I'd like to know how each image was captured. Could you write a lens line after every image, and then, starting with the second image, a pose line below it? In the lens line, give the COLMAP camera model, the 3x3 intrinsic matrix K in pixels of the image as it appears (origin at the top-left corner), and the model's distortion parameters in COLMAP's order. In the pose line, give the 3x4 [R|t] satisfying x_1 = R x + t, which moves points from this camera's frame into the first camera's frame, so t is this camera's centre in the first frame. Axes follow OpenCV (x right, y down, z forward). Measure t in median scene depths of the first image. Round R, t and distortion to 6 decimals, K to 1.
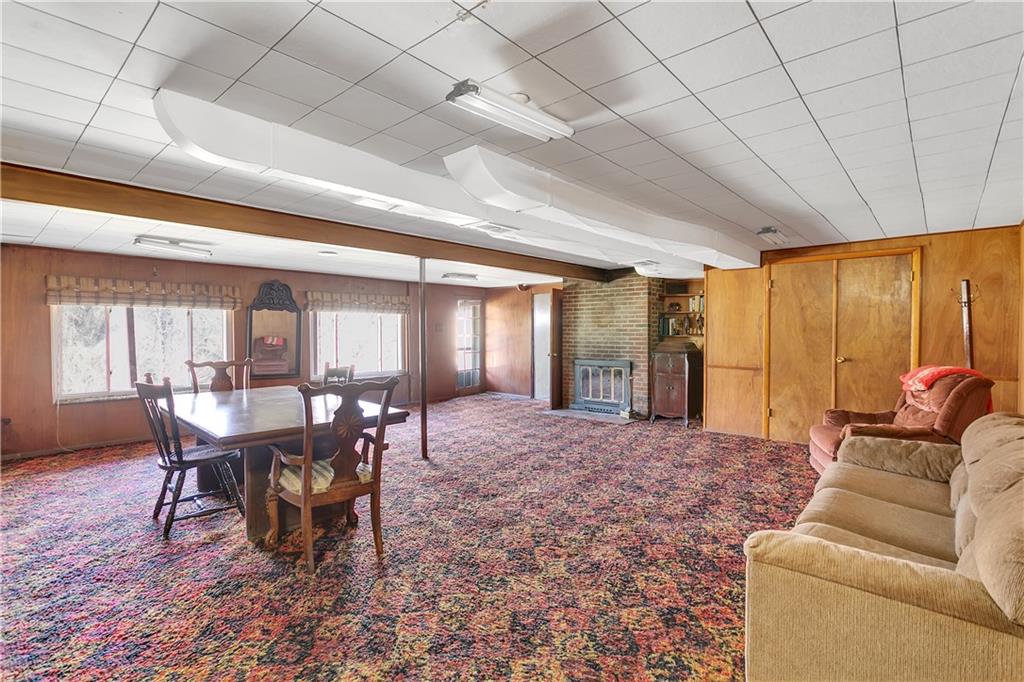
lens RADIAL K [[490.7, 0, 508.9], [0, 490.7, 341.7], [0, 0, 1]] dist [-0.001670, -0.000627]
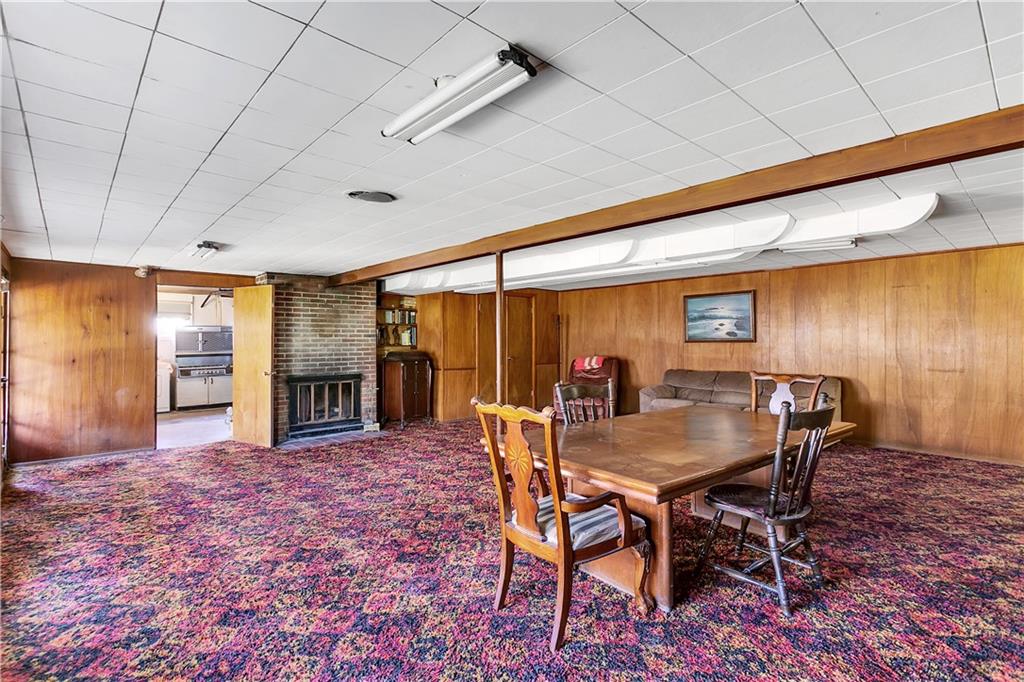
lens RADIAL K [[490.7, 0, 509.0], [0, 490.7, 336.2], [0, 0, 1]] dist [-0.001670, -0.000627]
pose [[0.113808, 0.008584, 0.993466, -0.659929], [0.030341, 0.999466, -0.012112, -0.010821], [-0.993039, 0.031521, 0.113486, 0.590370]]
